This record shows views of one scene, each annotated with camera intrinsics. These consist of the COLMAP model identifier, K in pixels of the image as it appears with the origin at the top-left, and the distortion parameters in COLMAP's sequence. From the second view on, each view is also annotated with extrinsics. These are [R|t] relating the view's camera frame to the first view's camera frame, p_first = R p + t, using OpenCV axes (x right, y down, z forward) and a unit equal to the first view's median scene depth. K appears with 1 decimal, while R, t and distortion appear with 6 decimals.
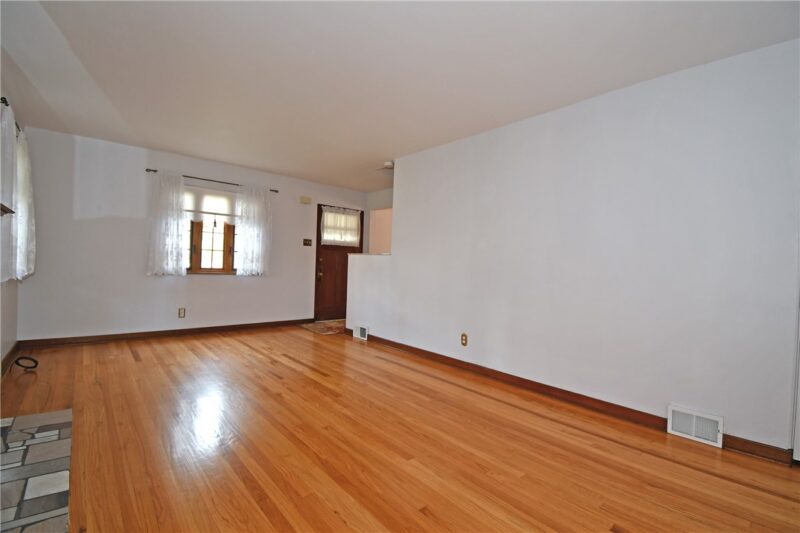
lens RADIAL K [[352.5, 0, 400.0], [0, 352.5, 266.5], [0, 0, 1]] dist [-0.004506, -0.001362]
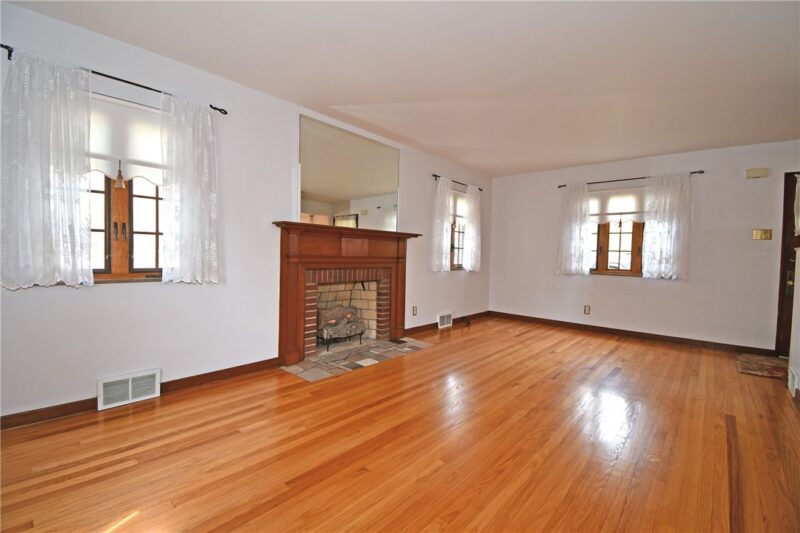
lens RADIAL K [[350.1, 0, 400.0], [0, 350.1, 266.5], [0, 0, 1]] dist [-0.037464, -0.000207]
pose [[0.112106, 0.001569, -0.993695, 0.361175], [-0.022229, 0.999752, -0.000929, 0.011330], [0.993448, 0.022193, 0.112113, 0.296541]]
